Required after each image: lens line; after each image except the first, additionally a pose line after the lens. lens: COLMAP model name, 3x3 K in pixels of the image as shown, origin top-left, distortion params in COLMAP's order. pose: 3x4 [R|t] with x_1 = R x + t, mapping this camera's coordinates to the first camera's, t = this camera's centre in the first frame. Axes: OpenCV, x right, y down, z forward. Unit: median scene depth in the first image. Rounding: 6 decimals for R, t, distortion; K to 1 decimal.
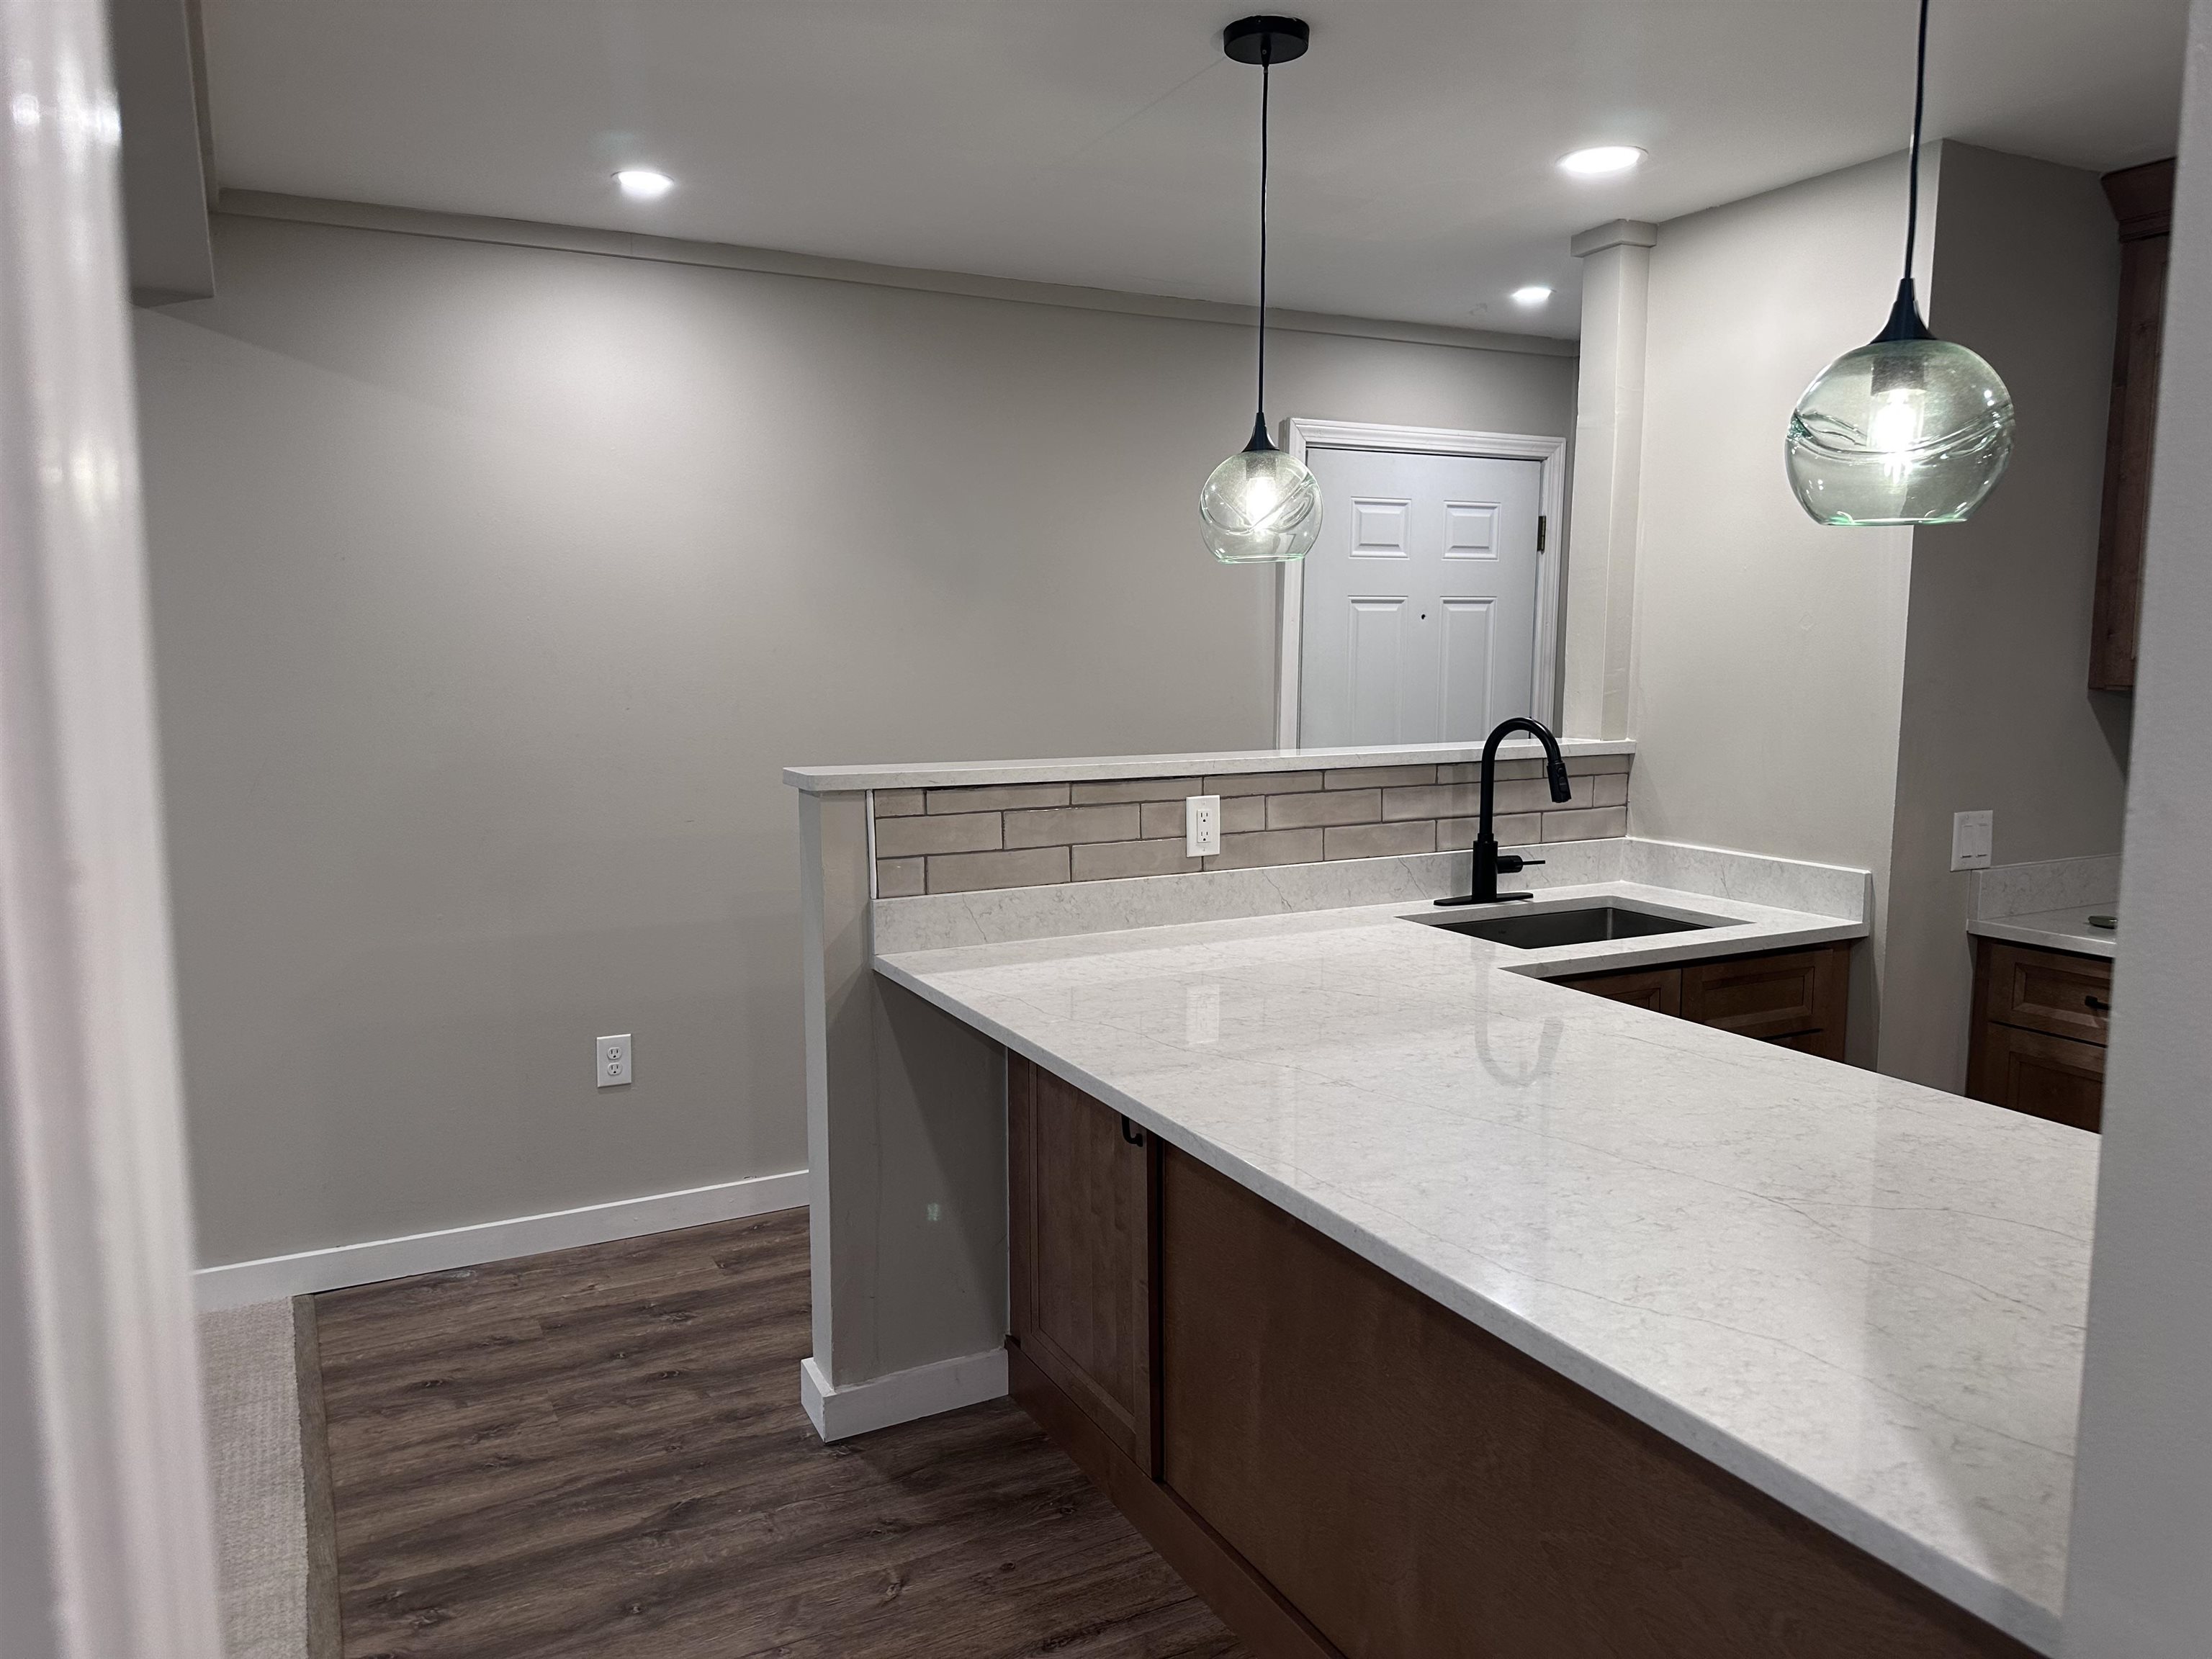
lens RADIAL K [[1560.0, 0, 1106.0], [0, 1560.0, 829.5], [0, 0, 1]] dist [0.123713, -0.210245]
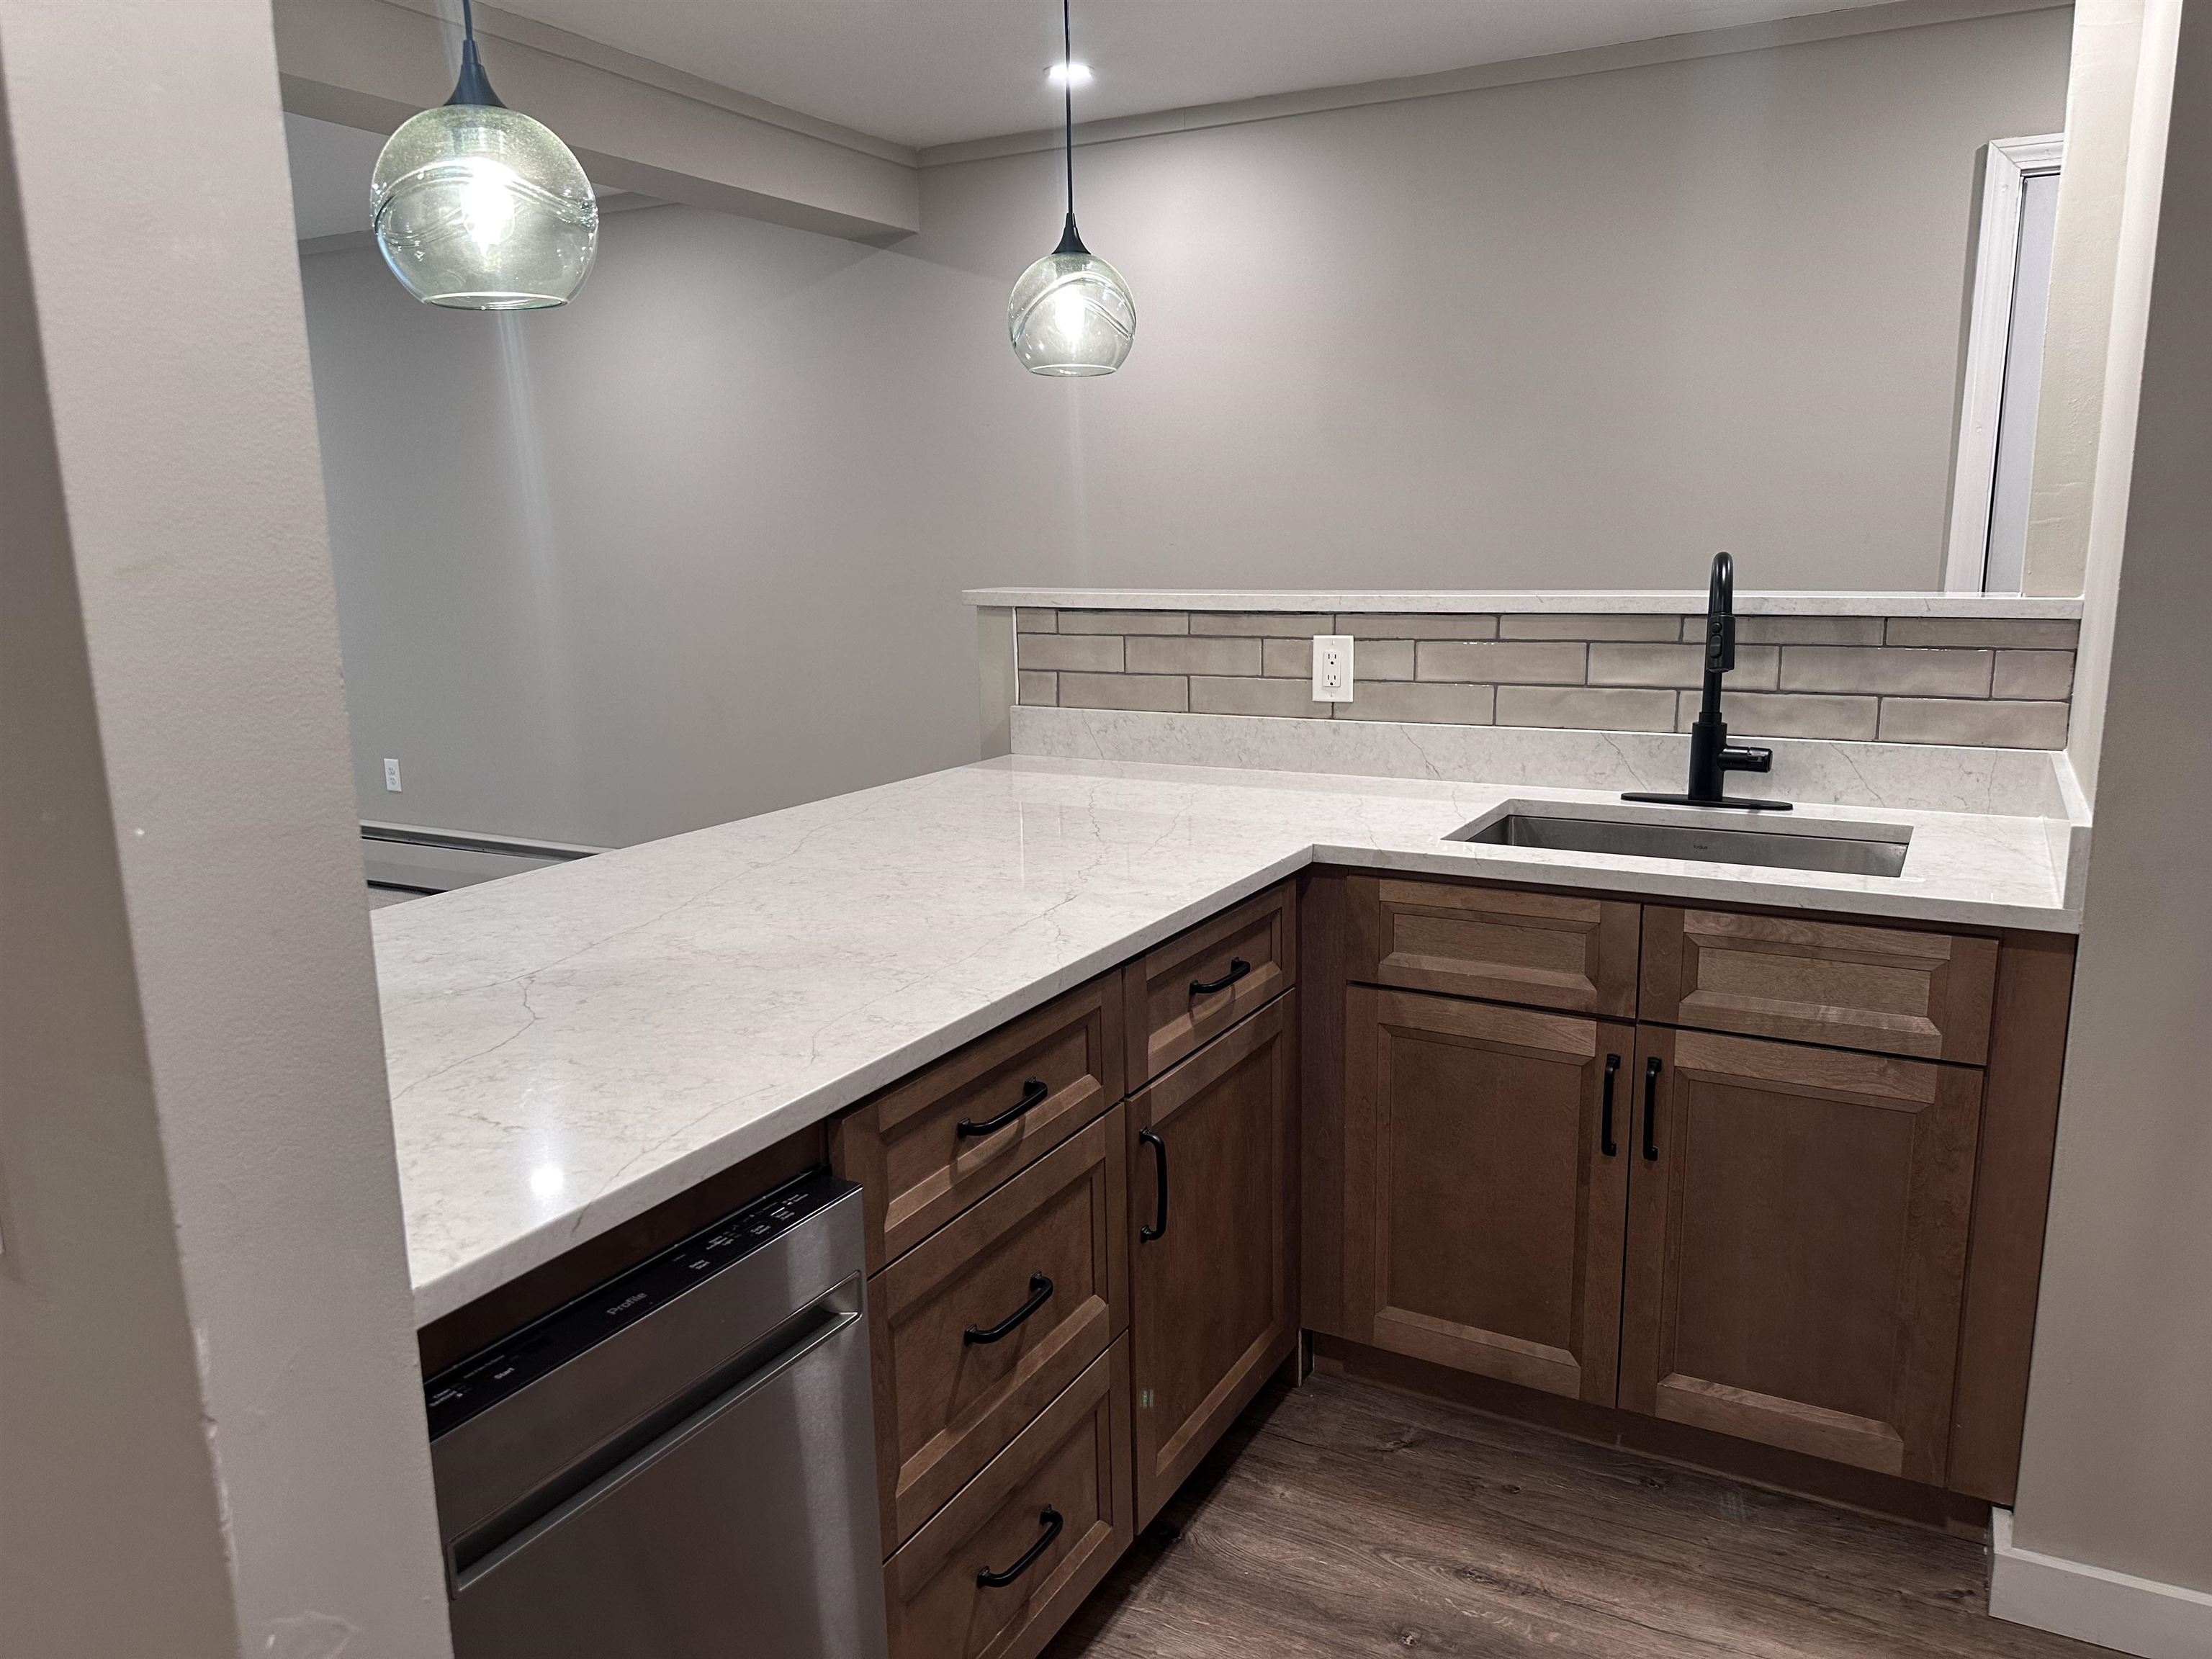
lens RADIAL K [[1582.8, 0, 1100.4], [0, 1582.8, 770.0], [0, 0, 1]] dist [0.215524, -0.355400]
pose [[0.553268, 0.119787, -0.824345, 0.758950], [-0.088692, 0.992452, 0.084689, -0.010214], [0.828268, 0.026257, 0.559717, 0.373109]]
